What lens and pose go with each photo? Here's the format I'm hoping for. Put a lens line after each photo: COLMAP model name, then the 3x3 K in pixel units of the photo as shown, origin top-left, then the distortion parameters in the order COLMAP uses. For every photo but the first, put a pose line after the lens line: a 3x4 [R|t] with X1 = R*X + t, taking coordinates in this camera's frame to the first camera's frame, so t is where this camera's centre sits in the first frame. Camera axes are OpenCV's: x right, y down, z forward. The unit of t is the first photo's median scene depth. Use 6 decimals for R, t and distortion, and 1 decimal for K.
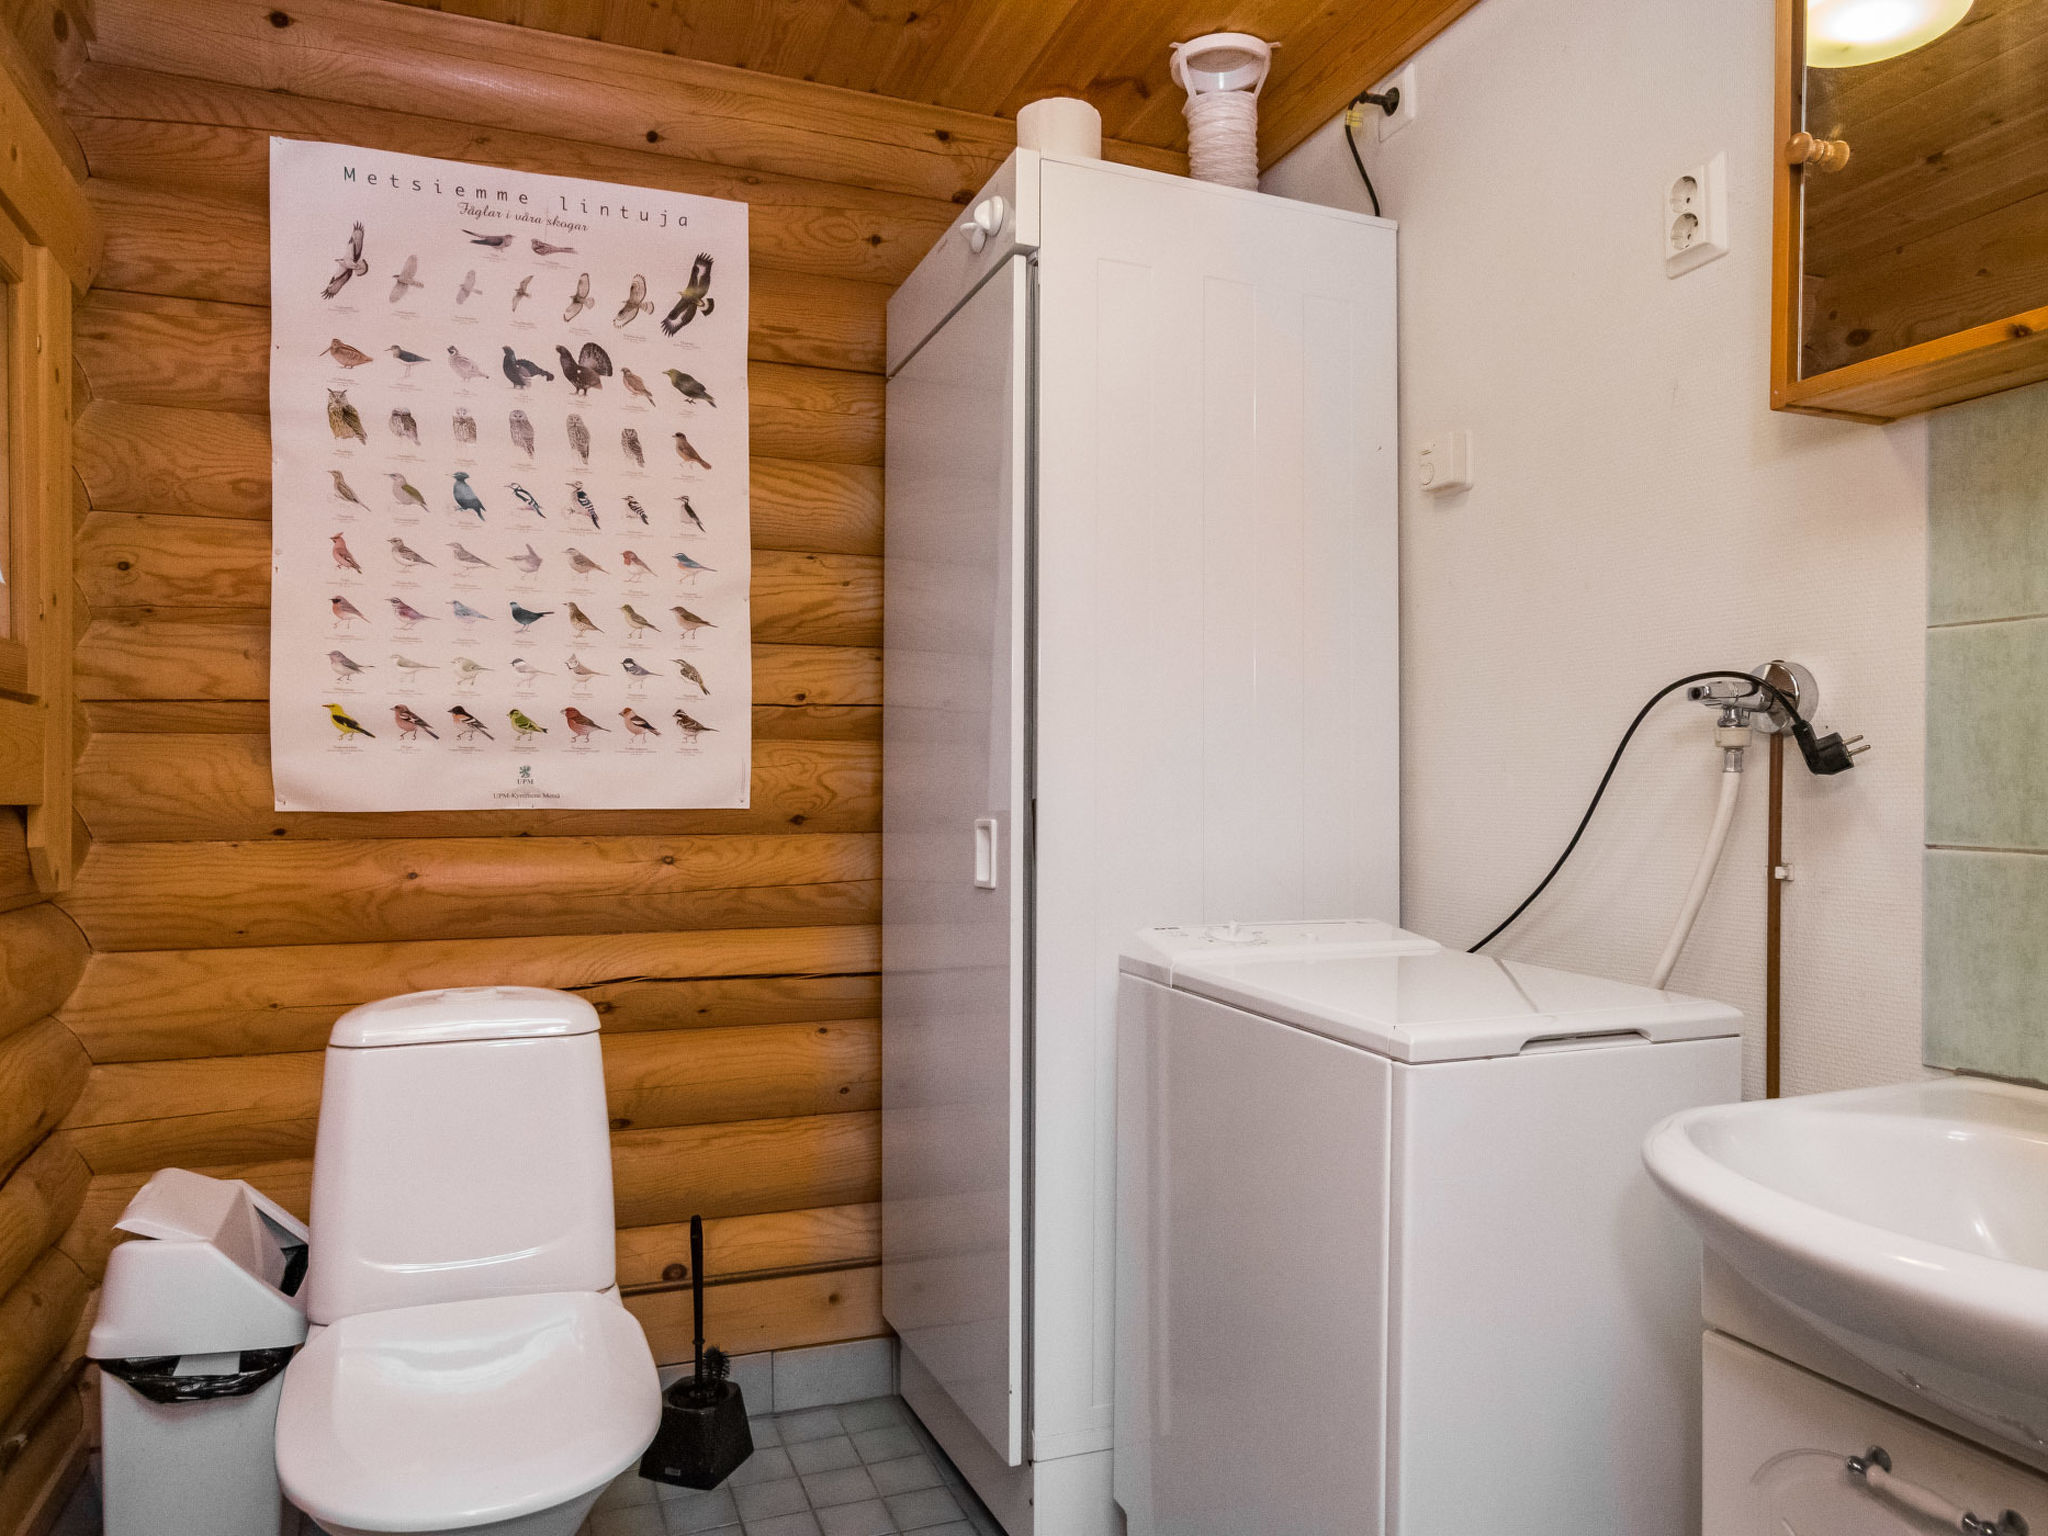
lens RADIAL K [[1451.5, 0, 1026.7], [0, 1451.5, 773.0], [0, 0, 1]] dist [0.007975, 0.003187]
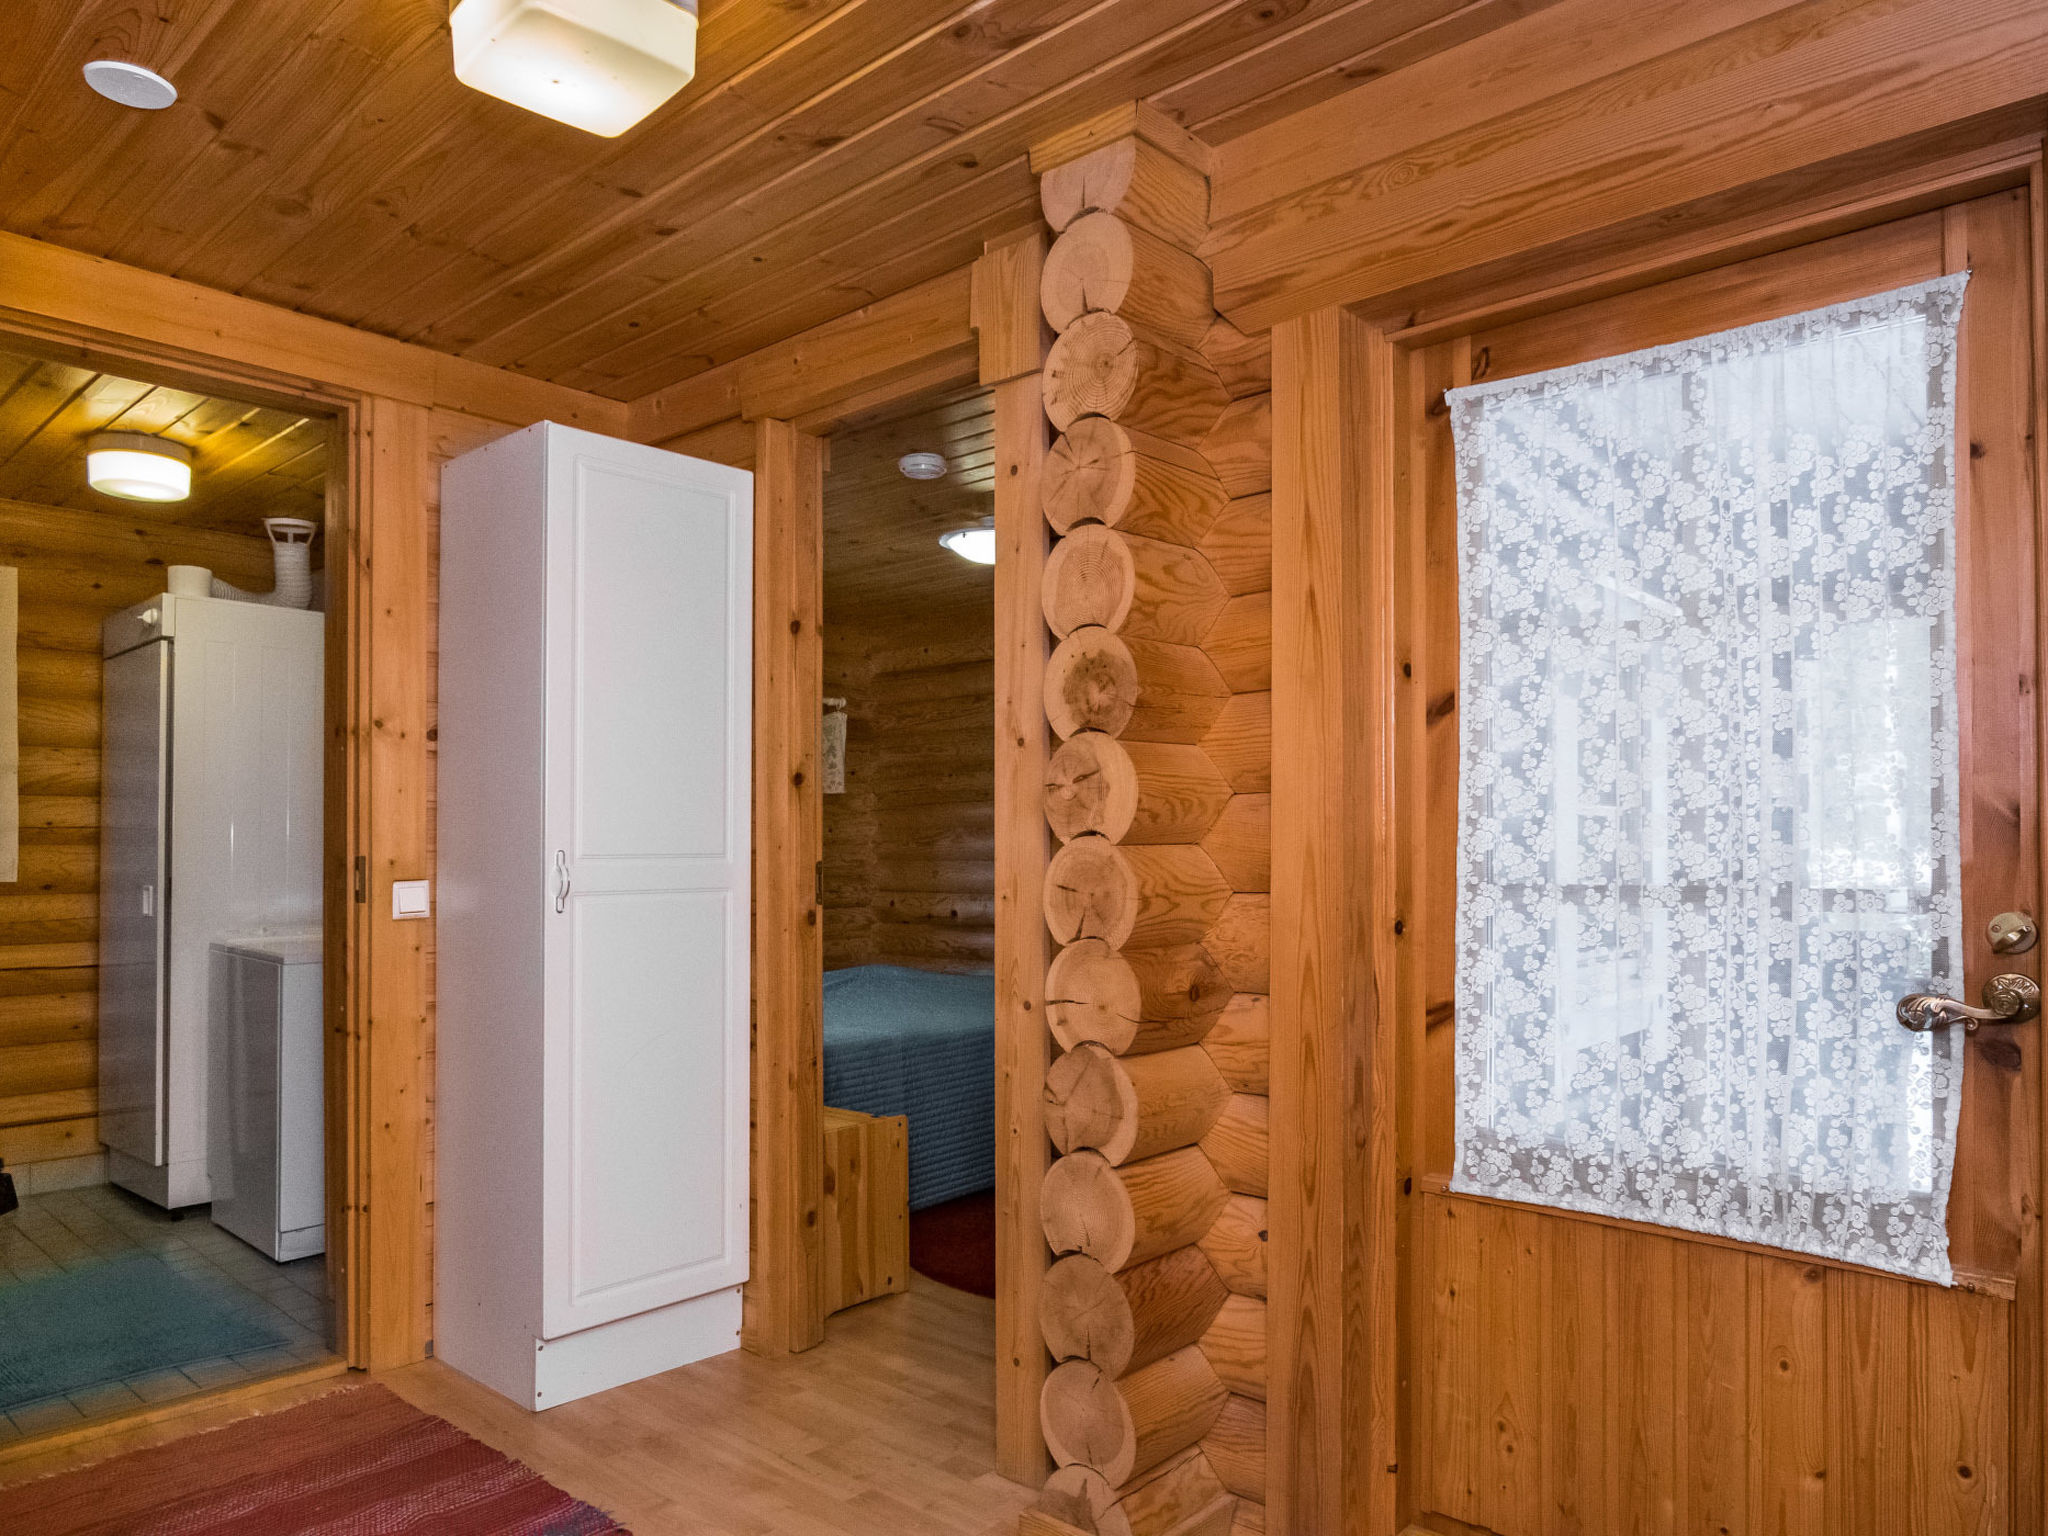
lens RADIAL K [[1326.3, 0, 1014.2], [0, 1326.3, 772.3], [0, 0, 1]] dist [-0.016745, 0.008083]
pose [[0.891143, -0.000202, 0.453723, 0.189616], [0.013516, 0.999568, -0.026100, -0.057391], [-0.453521, 0.029391, 0.890761, -1.123847]]
